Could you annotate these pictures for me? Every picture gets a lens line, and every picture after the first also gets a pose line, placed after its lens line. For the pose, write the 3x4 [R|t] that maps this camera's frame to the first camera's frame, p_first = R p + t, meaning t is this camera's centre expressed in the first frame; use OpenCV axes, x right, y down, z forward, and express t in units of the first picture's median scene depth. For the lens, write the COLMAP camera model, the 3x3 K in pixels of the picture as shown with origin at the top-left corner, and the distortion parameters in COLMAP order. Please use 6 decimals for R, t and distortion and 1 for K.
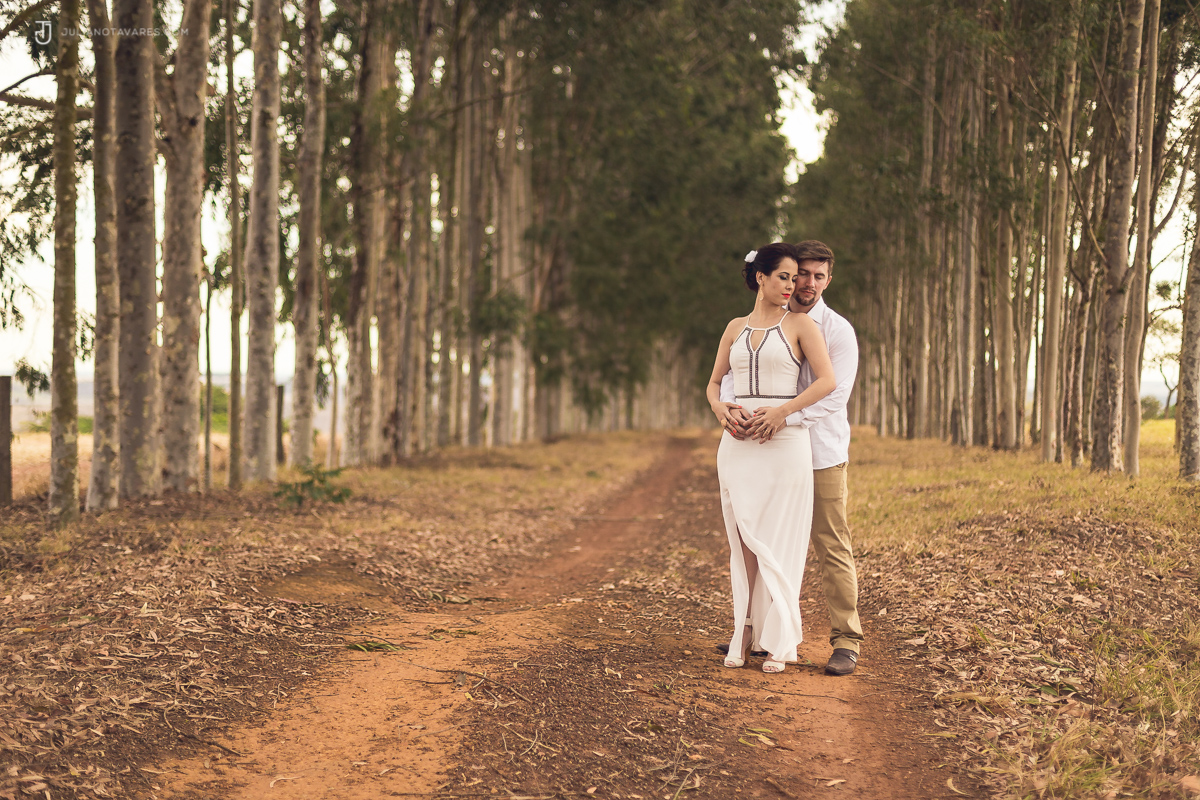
lens RADIAL K [[1730.4, 0, 602.4], [0, 1730.4, 400.1], [0, 0, 1]] dist [-0.080561, 0.000000]
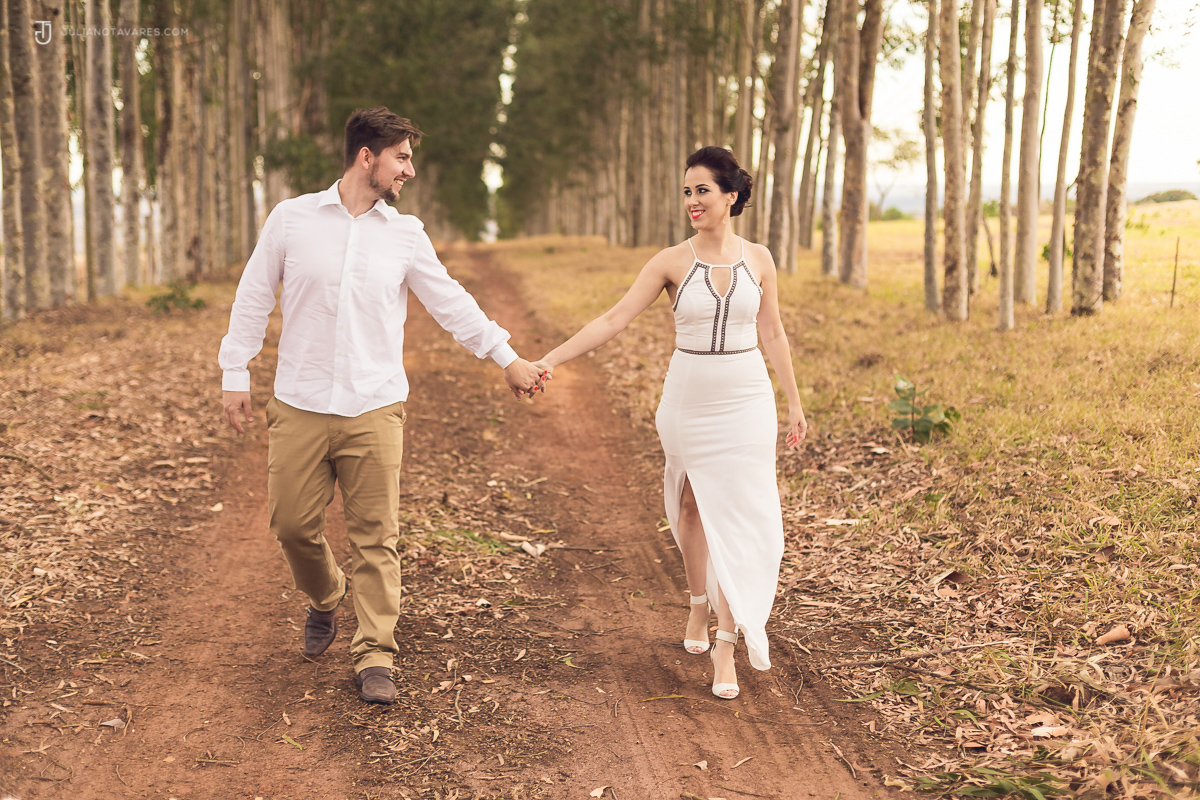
lens RADIAL K [[1730.4, 0, 598.8], [0, 1730.4, 399.7], [0, 0, 1]] dist [-0.080561, 0.000000]
pose [[0.988416, -0.036080, 0.147416, -0.023768], [0.019923, 0.993771, 0.109644, -0.005387], [-0.150453, -0.105437, 0.982979, -0.189672]]
